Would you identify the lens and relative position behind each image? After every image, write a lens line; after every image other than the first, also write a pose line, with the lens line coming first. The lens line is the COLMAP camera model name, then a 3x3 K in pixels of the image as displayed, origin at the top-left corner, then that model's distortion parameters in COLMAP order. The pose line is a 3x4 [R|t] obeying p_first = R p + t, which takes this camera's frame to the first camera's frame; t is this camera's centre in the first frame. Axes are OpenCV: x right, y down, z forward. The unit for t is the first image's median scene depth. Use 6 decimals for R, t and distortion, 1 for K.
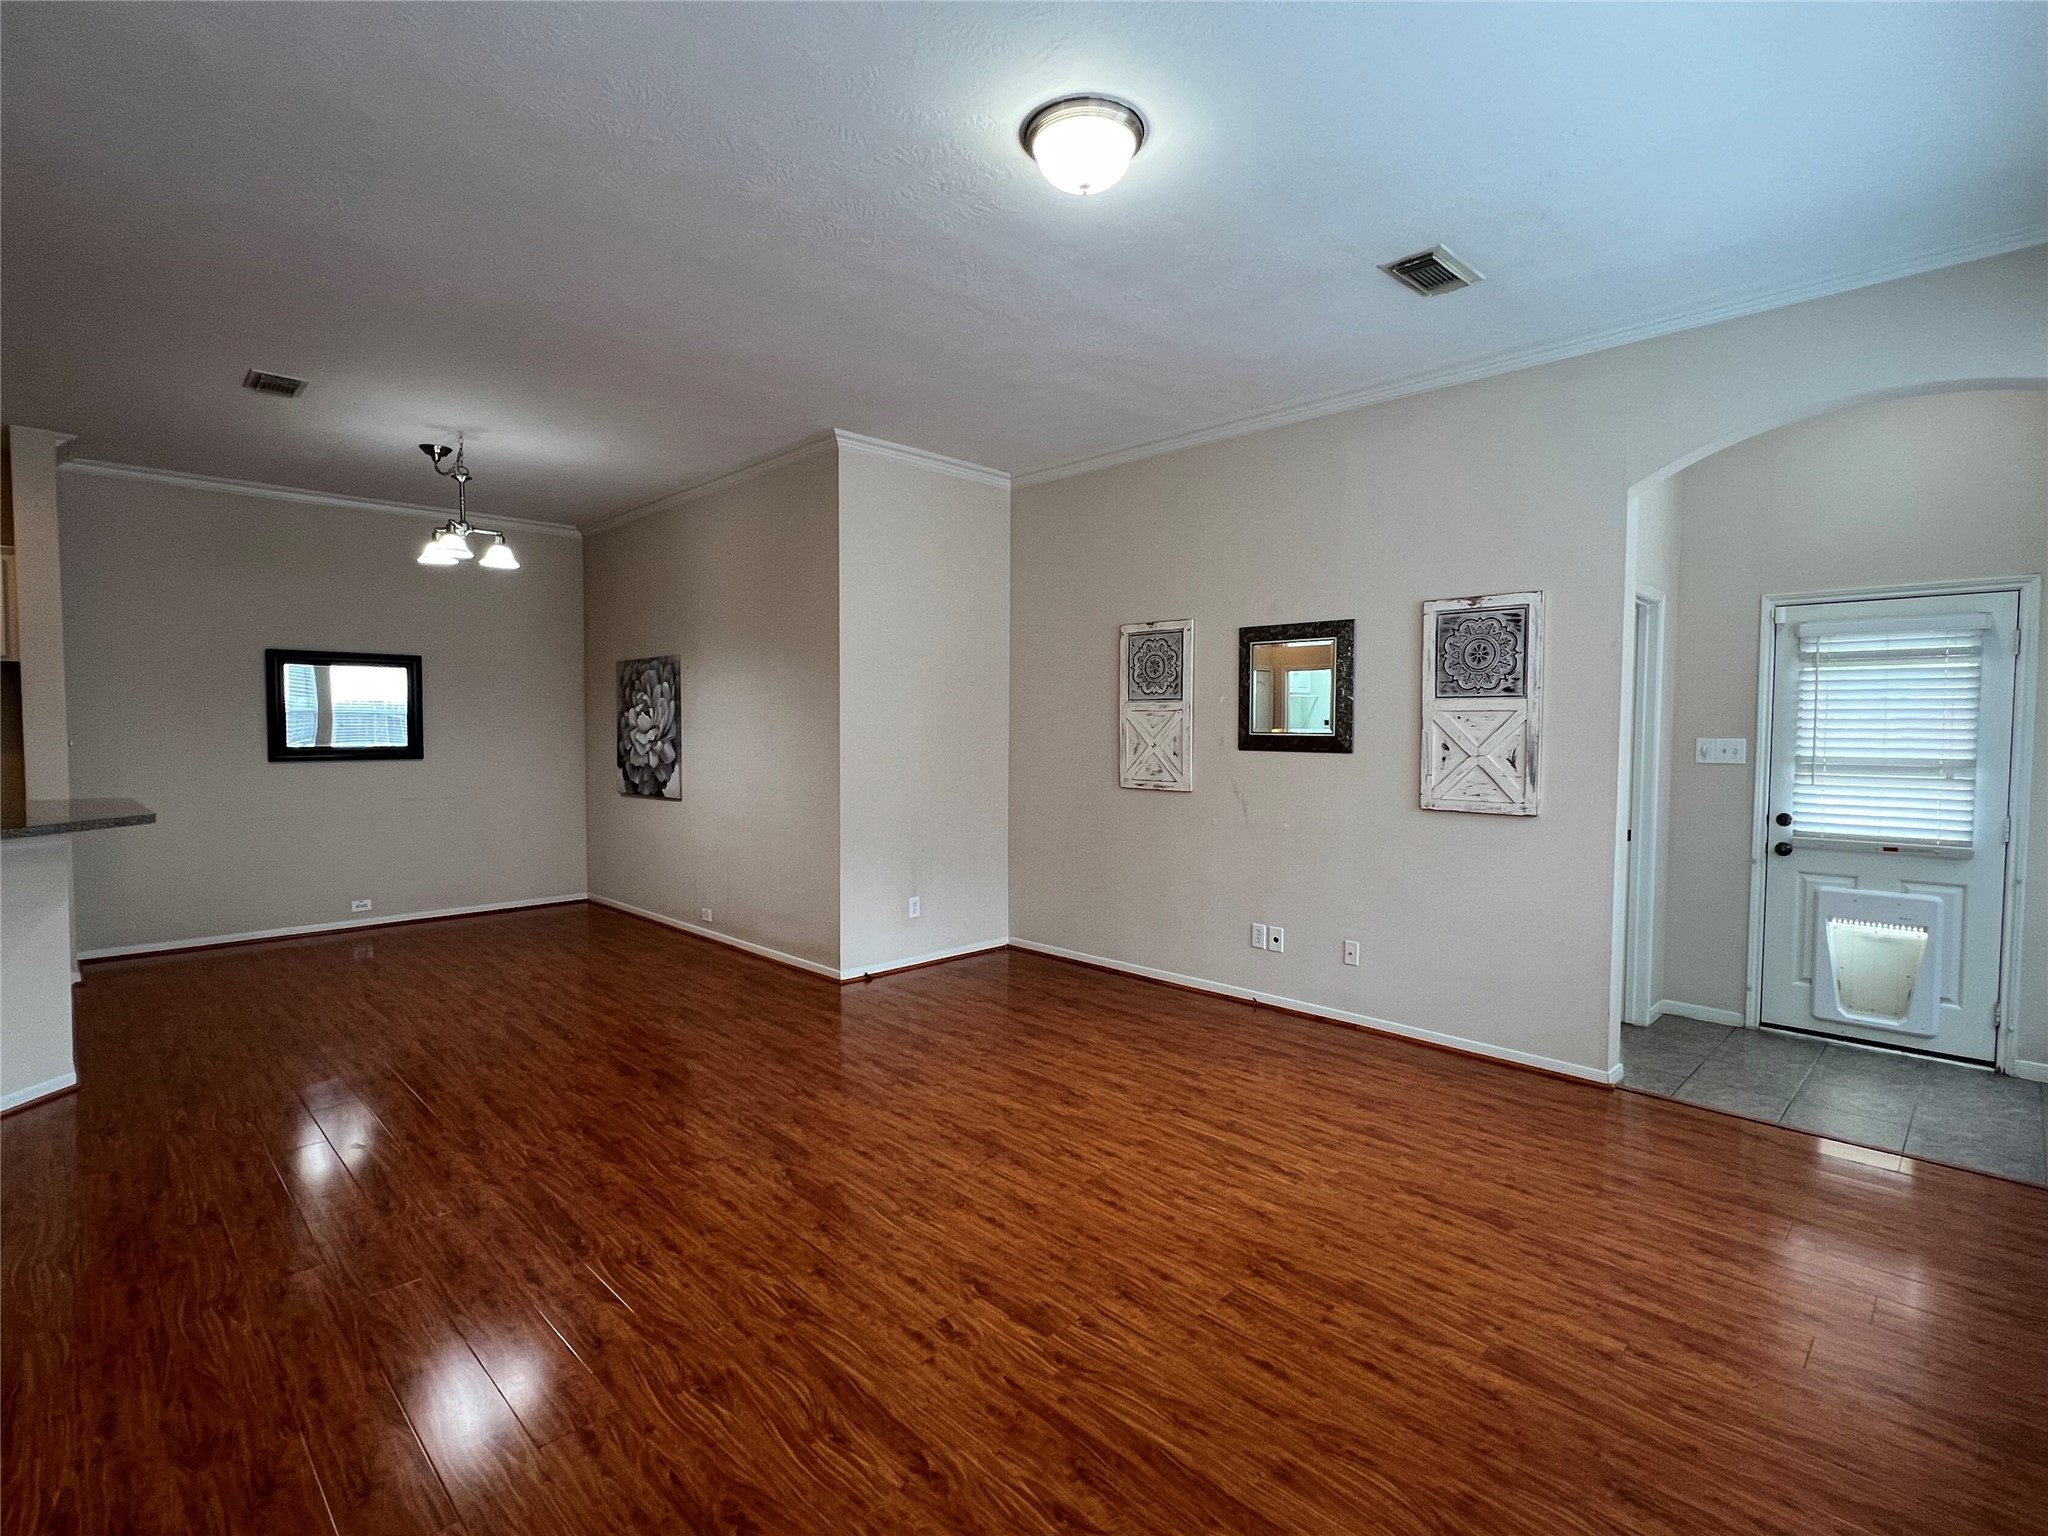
lens RADIAL K [[978.6, 0, 1018.3], [0, 978.6, 764.1], [0, 0, 1]] dist [-0.003338, 0.001592]
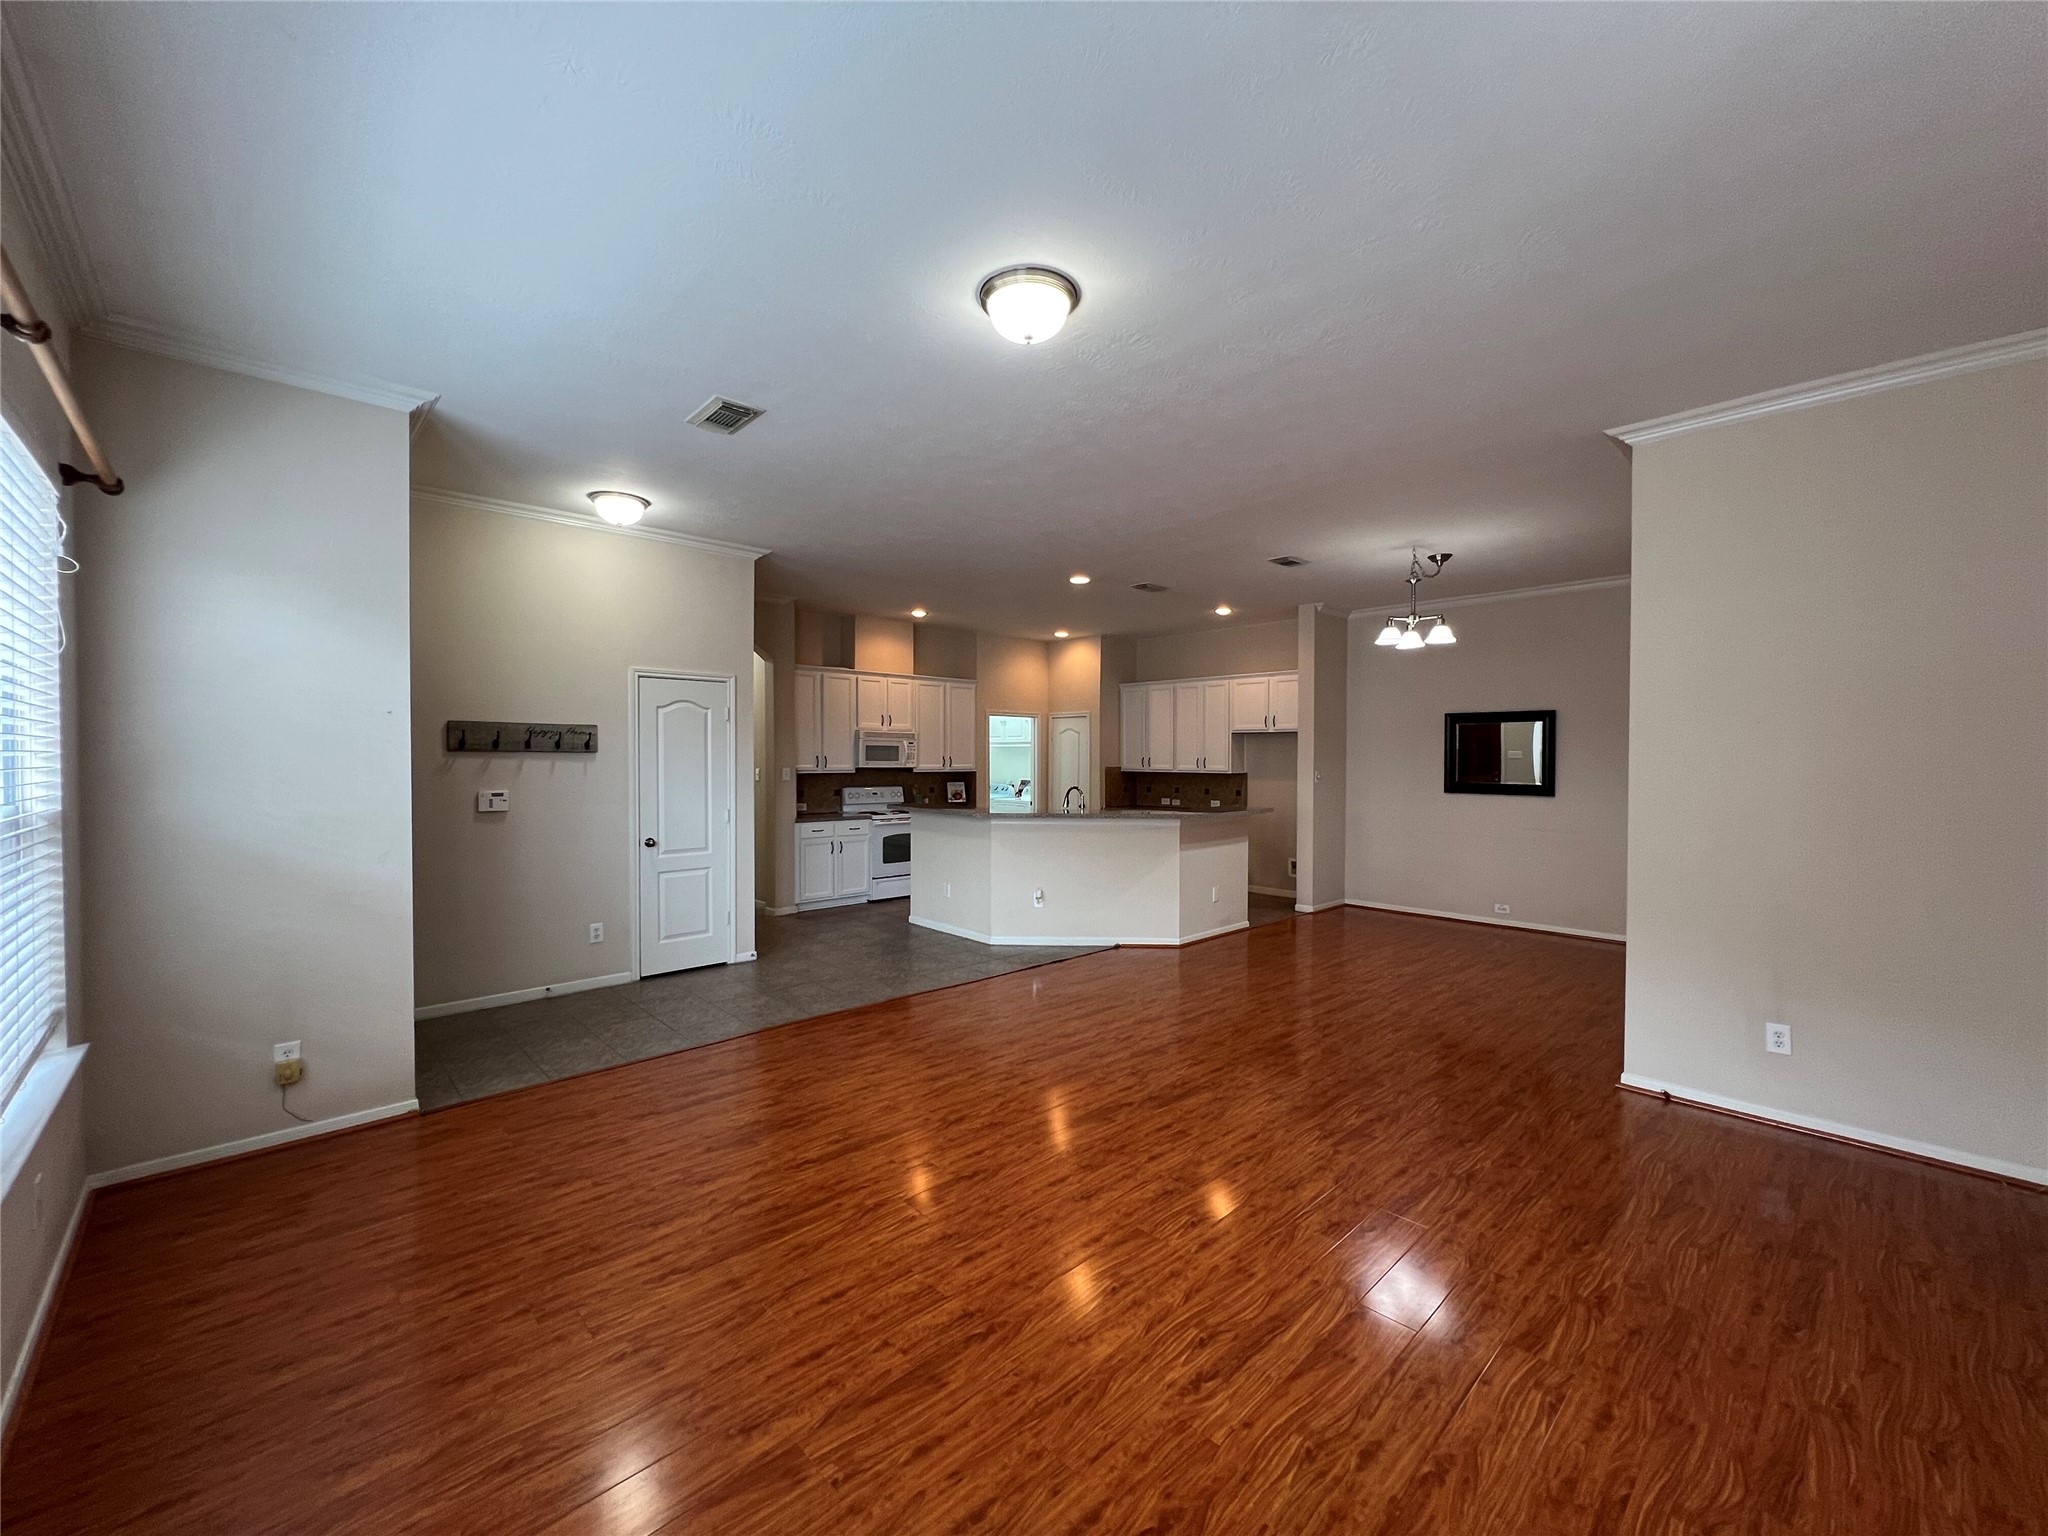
lens RADIAL K [[821.4, 0, 1026.9], [0, 821.4, 764.6], [0, 0, 1]] dist [-0.000074, 0.000766]
pose [[-0.018826, 0.007992, -0.999791, 0.640520], [-0.043238, 0.999026, 0.008800, -0.040791], [0.998887, 0.043395, -0.018463, 0.608712]]
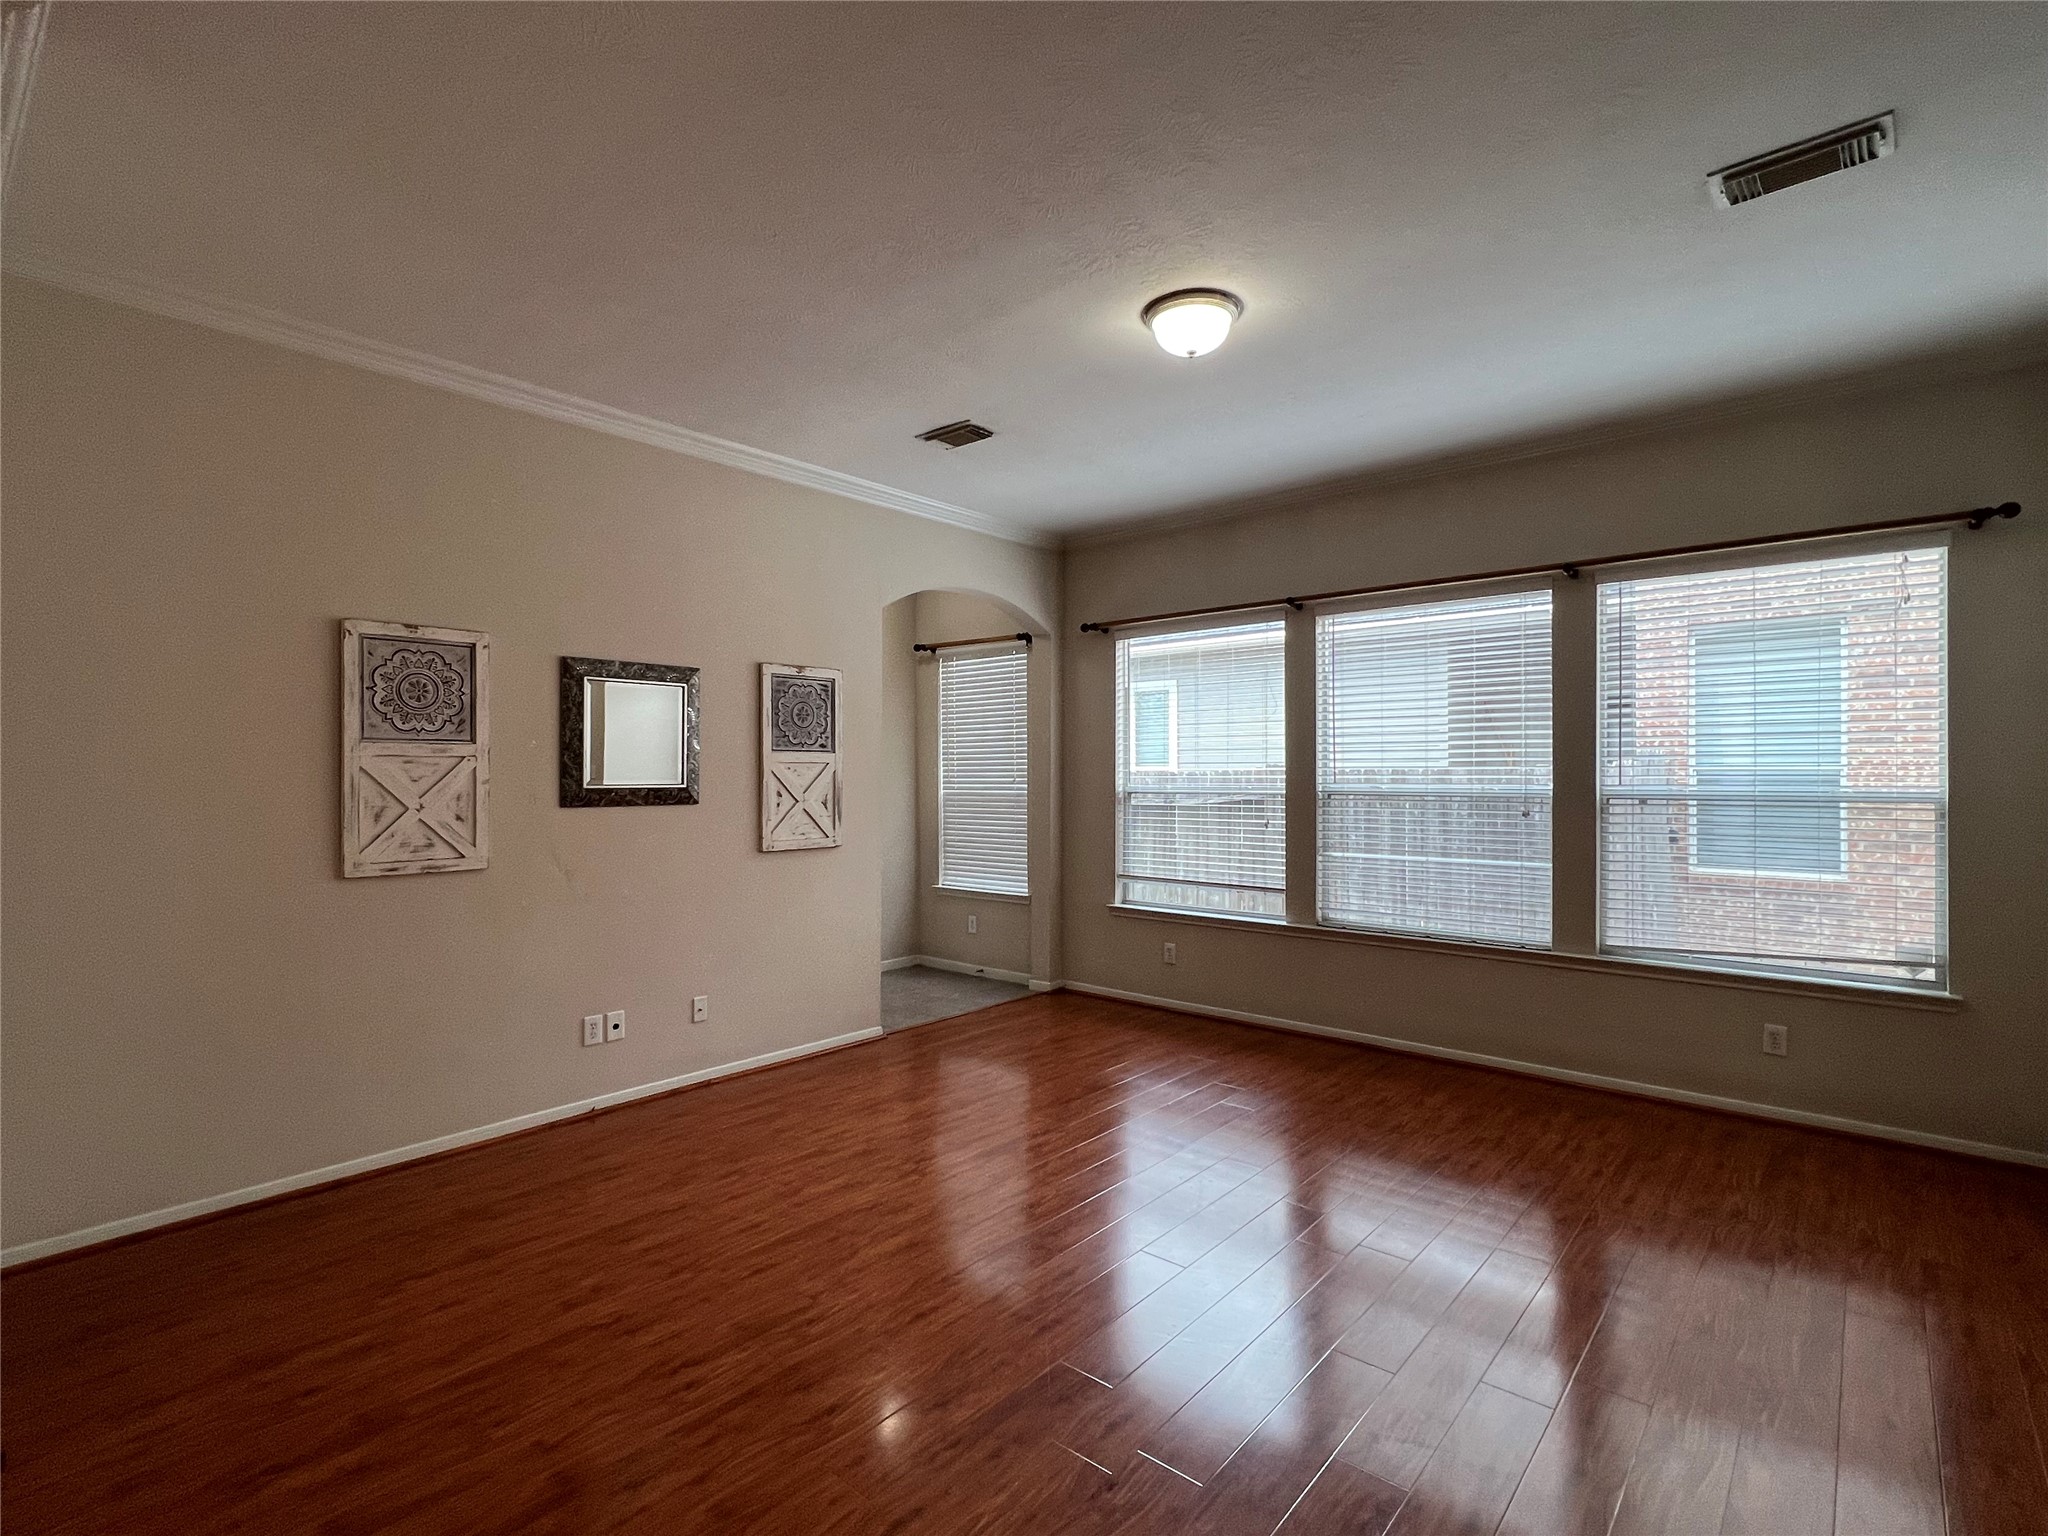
lens RADIAL K [[978.6, 0, 1021.6], [0, 978.6, 776.3], [0, 0, 1]] dist [-0.003338, 0.001592]
pose [[-0.073265, -0.008045, 0.997280, -0.687130], [0.042040, 0.999054, 0.011148, -0.038114], [-0.996426, 0.042742, -0.072858, 0.779921]]
